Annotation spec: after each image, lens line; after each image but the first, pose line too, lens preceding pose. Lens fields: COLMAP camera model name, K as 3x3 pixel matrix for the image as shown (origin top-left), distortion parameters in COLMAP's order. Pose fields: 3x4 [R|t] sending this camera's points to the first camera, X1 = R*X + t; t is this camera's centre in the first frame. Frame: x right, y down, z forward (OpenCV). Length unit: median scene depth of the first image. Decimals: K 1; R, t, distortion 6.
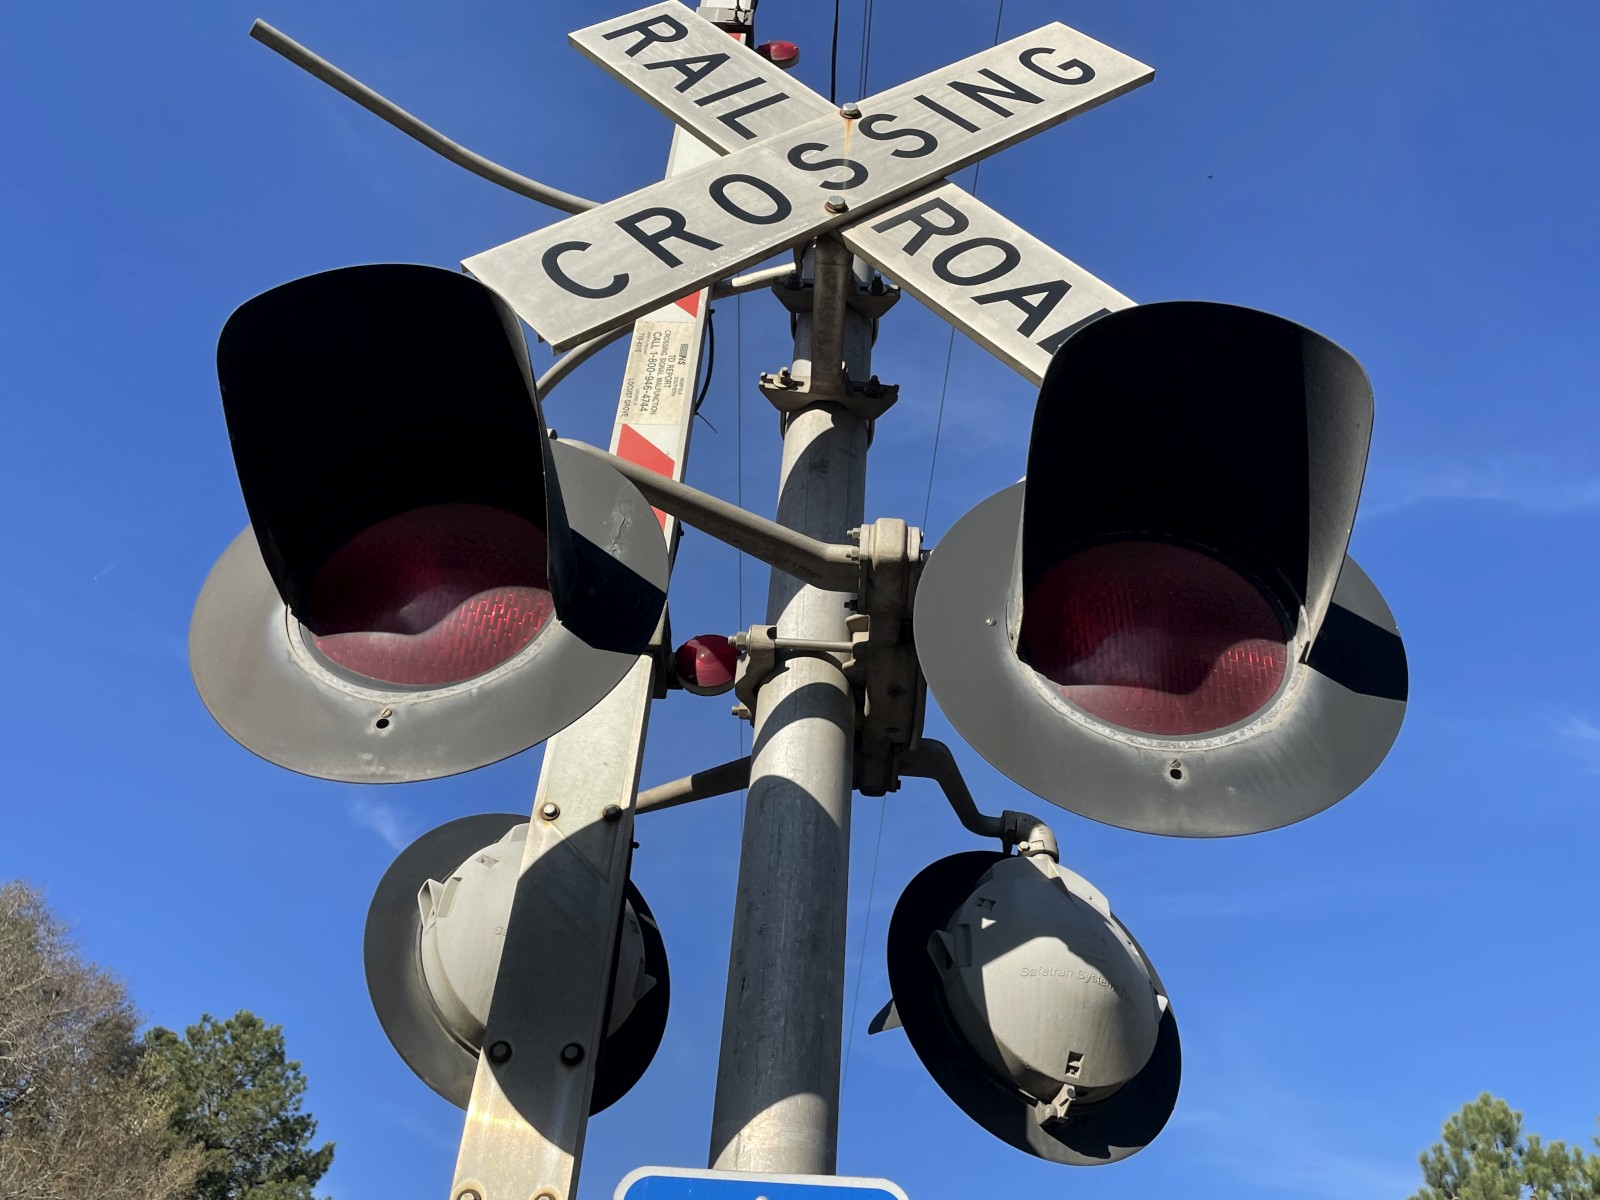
lens RADIAL K [[1341.5, 0, 809.9], [0, 1341.5, 600.5], [0, 0, 1]] dist [0.096979, -0.124366]
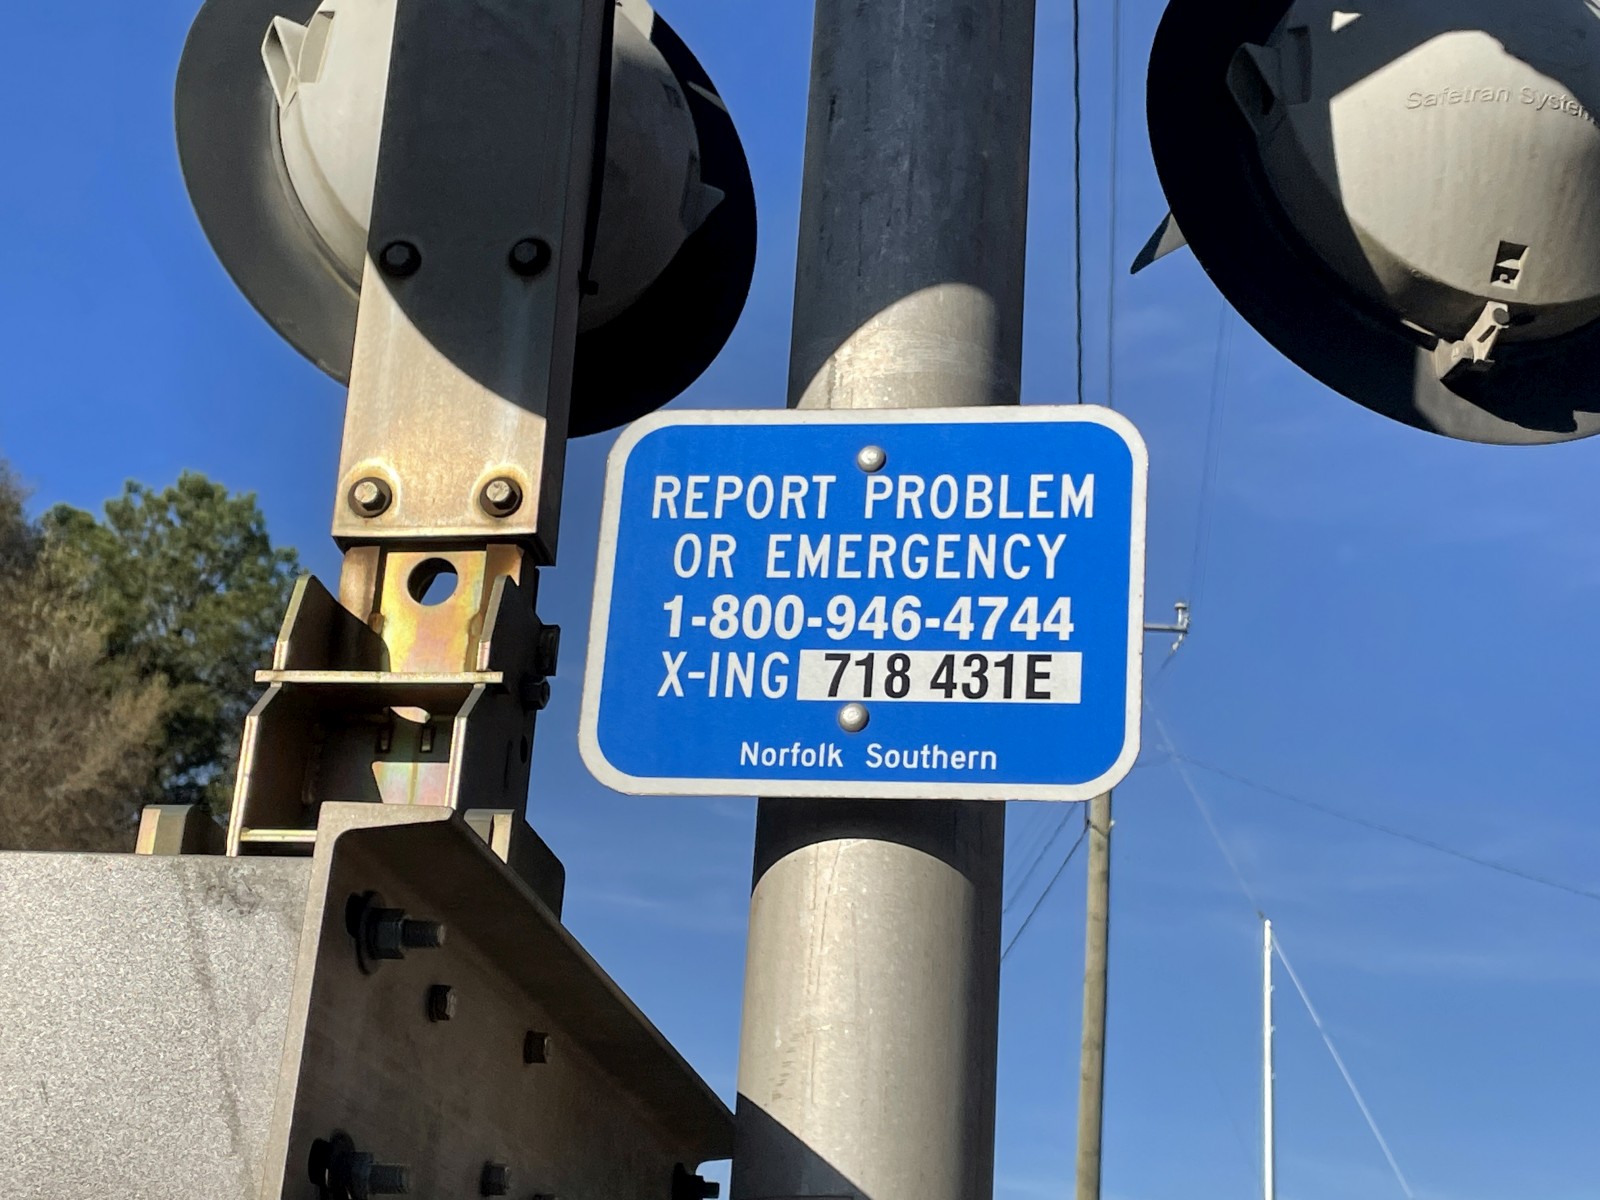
lens RADIAL K [[2448.4, 0, 828.1], [0, 2448.4, 608.9], [0, 0, 1]] dist [0.089143, -0.144179]
pose [[0.989968, -0.047949, -0.132909, 0.053640], [0.091625, 0.933920, 0.345541, 0.110377], [0.107558, -0.354252, 0.928944, 0.040062]]
